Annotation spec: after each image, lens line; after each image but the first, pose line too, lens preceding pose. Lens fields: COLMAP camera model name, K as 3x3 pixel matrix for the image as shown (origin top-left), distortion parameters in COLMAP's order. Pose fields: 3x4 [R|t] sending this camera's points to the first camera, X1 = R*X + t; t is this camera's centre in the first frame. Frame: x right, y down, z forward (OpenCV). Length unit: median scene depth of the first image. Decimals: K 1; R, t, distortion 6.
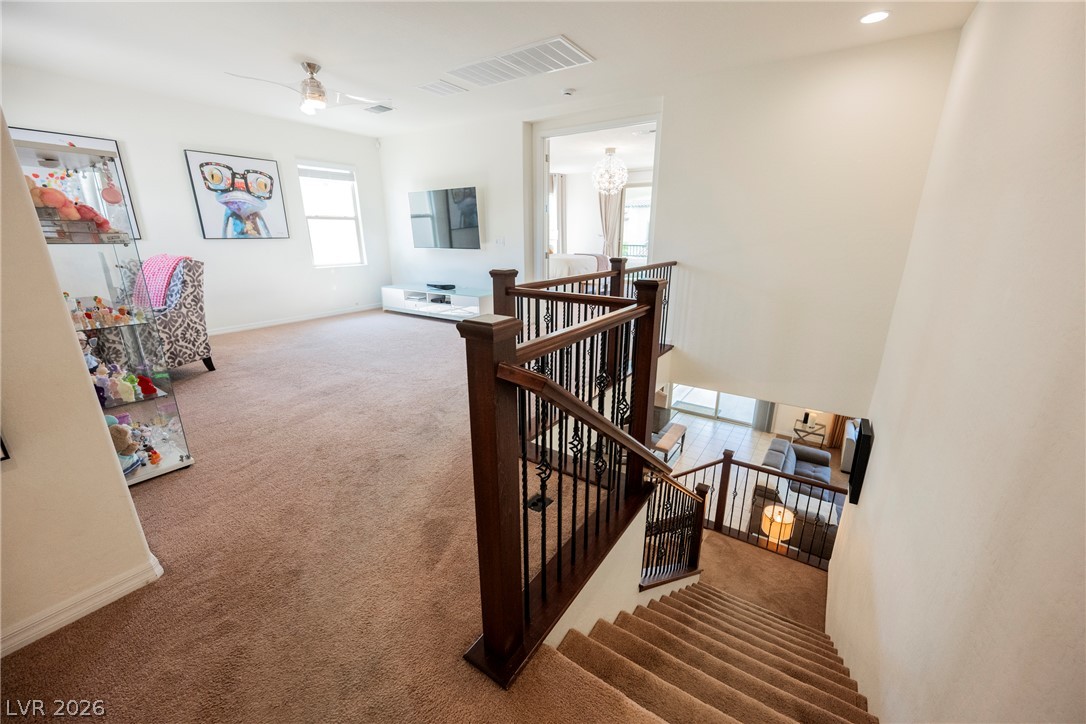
lens RADIAL K [[423.2, 0, 545.6], [0, 423.2, 363.2], [0, 0, 1]] dist [-0.000397, -0.000274]
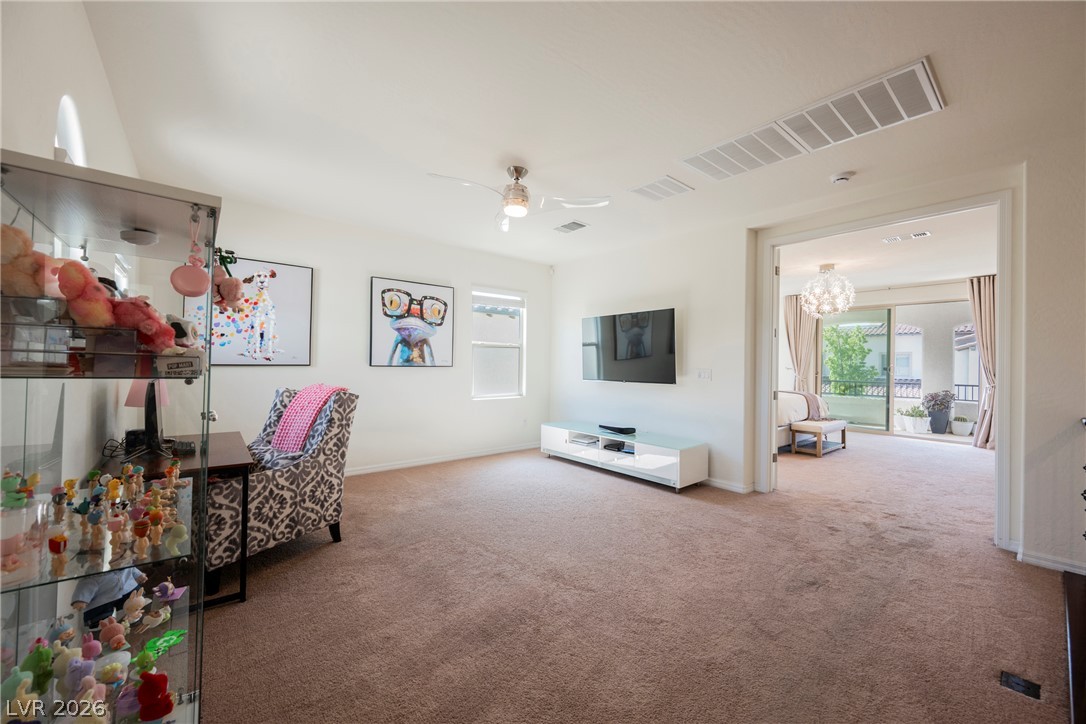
lens RADIAL K [[423.2, 0, 545.6], [0, 423.2, 363.2], [0, 0, 1]] dist [-0.000397, -0.000274]
pose [[0.960514, 0.012813, -0.277935, -0.232135], [-0.094323, 0.954780, -0.281954, -0.095636], [0.261754, 0.297036, 0.918289, 0.316206]]
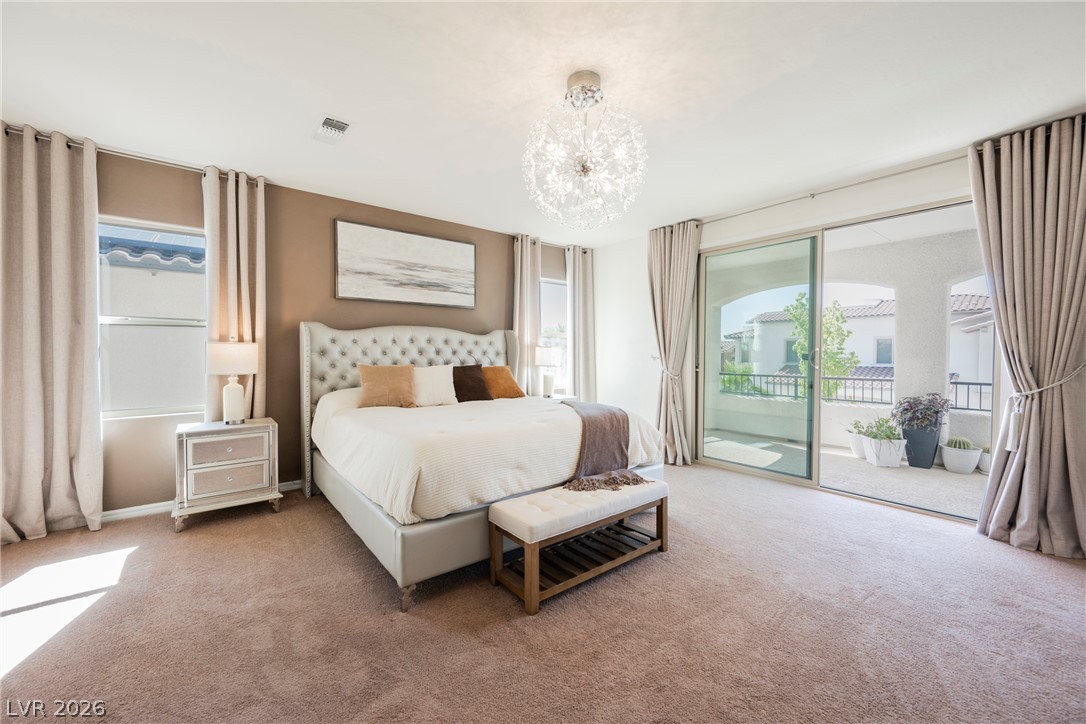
lens RADIAL K [[427.6, 0, 541.5], [0, 427.6, 364.7], [0, 0, 1]] dist [0.000015, 0.000029]
pose [[0.956998, 0.006949, -0.290012, 0.007188], [-0.085172, 0.962384, -0.257998, -0.220069], [0.277310, 0.271604, 0.921591, 0.721887]]
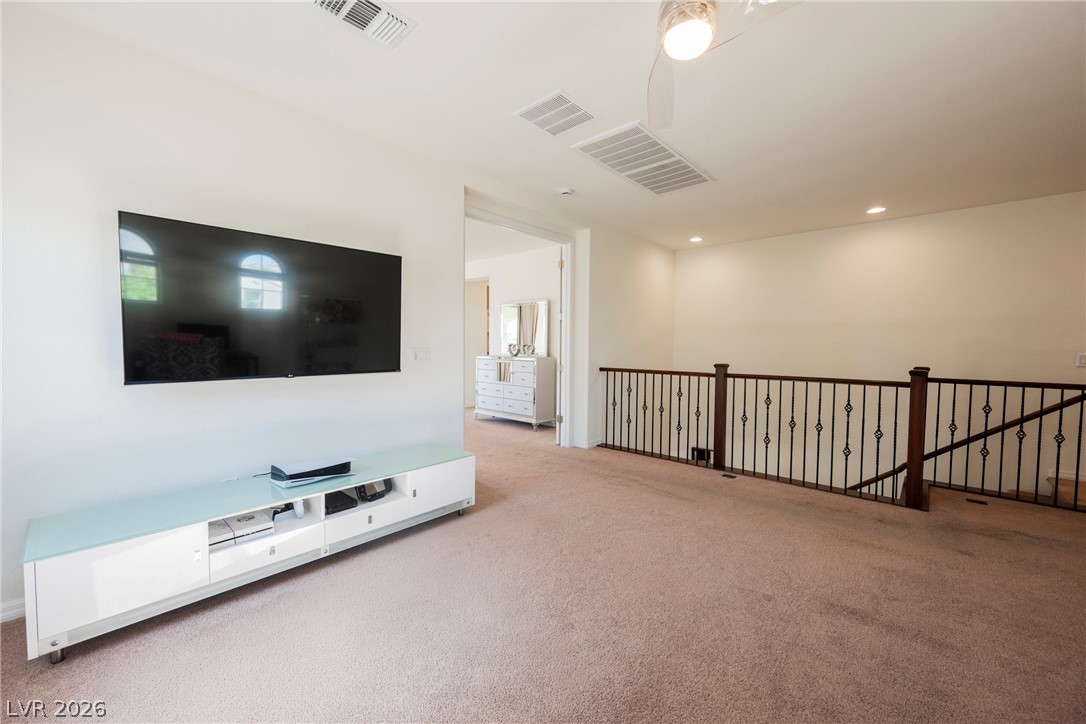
lens RADIAL K [[423.2, 0, 545.6], [0, 423.2, 363.2], [0, 0, 1]] dist [-0.000397, -0.000274]
pose [[0.135885, -0.042165, 0.989827, -0.884400], [0.286629, 0.958041, 0.001462, -0.317204], [-0.948356, 0.283514, 0.142269, 1.048972]]
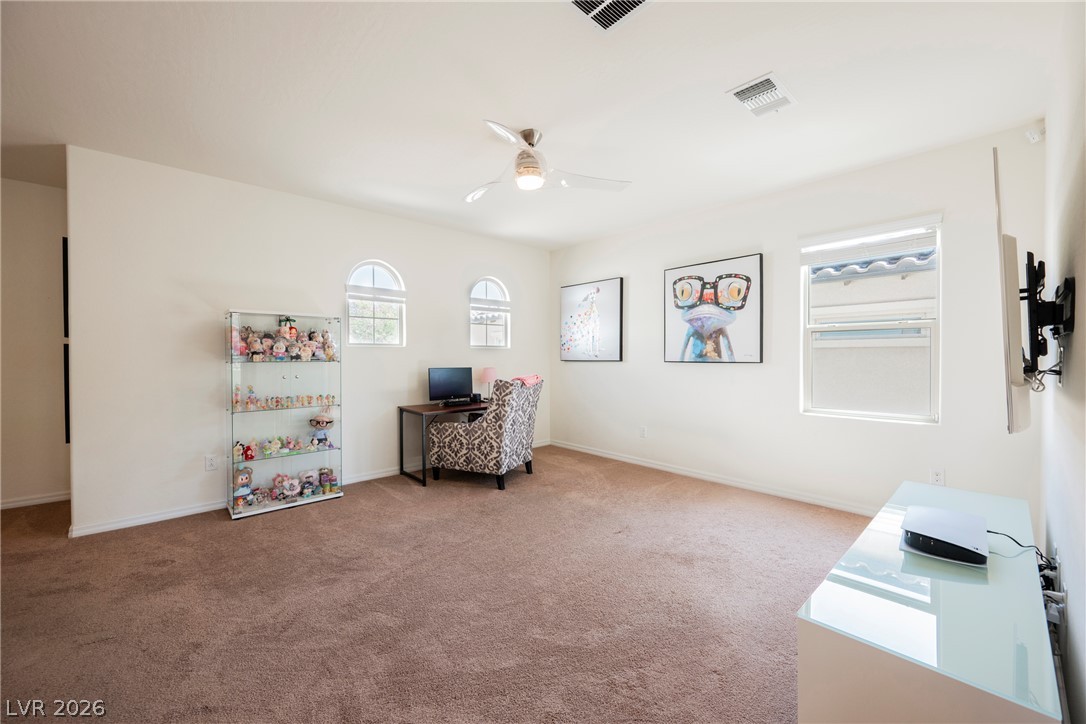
lens RADIAL K [[423.2, 0, 545.6], [0, 423.2, 363.2], [0, 0, 1]] dist [-0.000397, -0.000274]
pose [[-0.233720, 0.016664, -0.972161, 0.131219], [-0.285148, 0.954714, 0.084918, -0.349870], [0.929551, 0.297057, -0.218384, 1.139441]]
